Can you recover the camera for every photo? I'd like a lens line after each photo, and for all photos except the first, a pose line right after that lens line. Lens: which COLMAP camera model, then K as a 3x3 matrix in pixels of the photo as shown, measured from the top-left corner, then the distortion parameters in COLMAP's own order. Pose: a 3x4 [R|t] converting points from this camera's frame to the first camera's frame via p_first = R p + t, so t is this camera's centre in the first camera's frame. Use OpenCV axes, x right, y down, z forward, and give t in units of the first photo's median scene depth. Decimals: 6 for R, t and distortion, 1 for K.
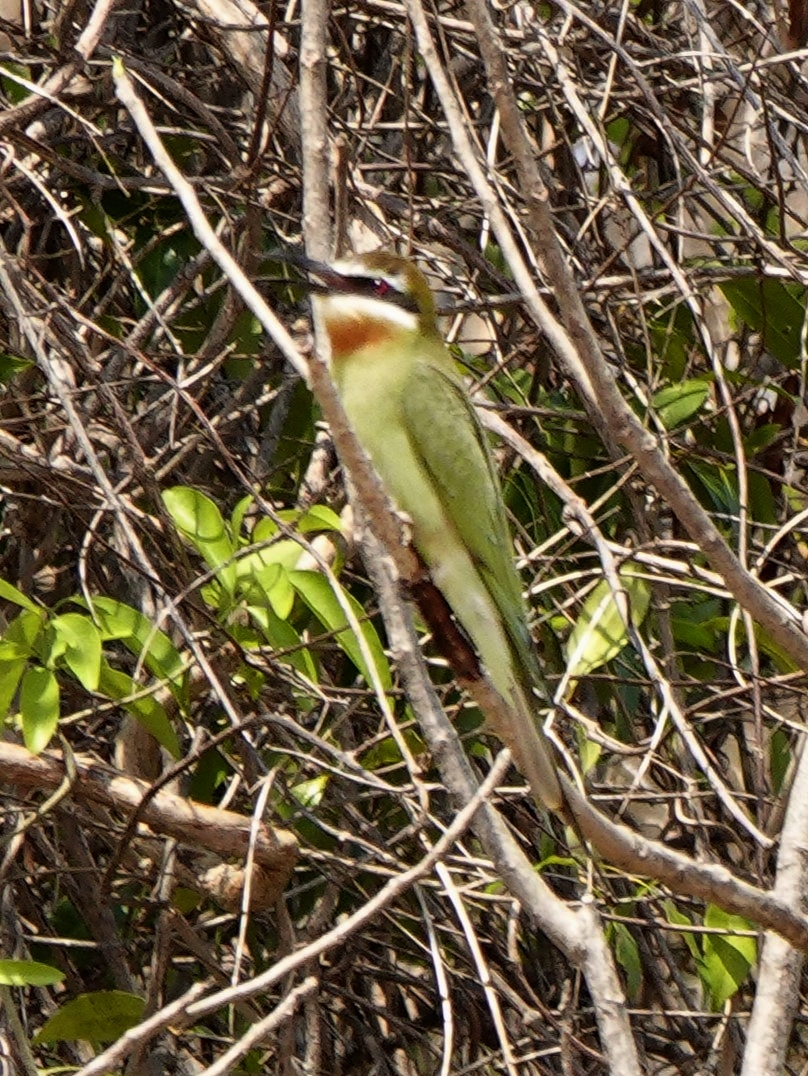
lens RADIAL K [[427.7, 0, 404.0], [0, 427.7, 538.0], [0, 0, 1]] dist [0.001396, -0.000059]
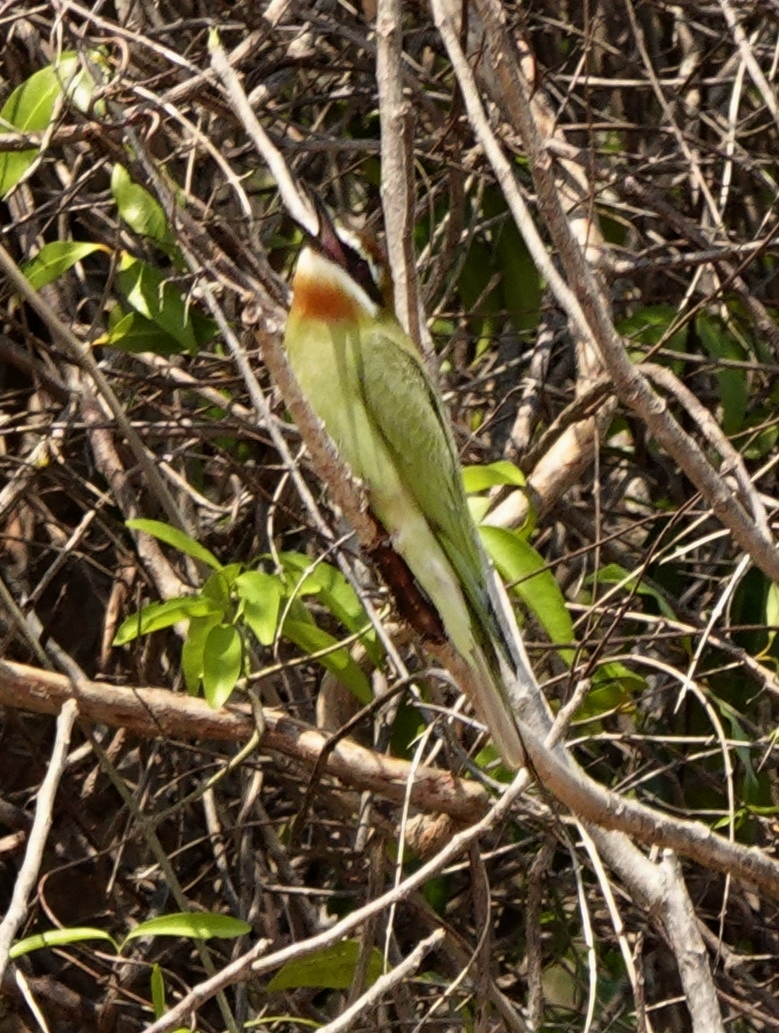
lens RADIAL K [[420.4, 0, 389.5], [0, 420.4, 503.1], [0, 0, 1]] dist [0.001183, 0.000323]
pose [[0.999954, -0.009470, 0.001179, -0.465221], [0.009470, 0.999955, -0.000531, 0.020163], [-0.001174, 0.000542, 0.999999, -0.000112]]
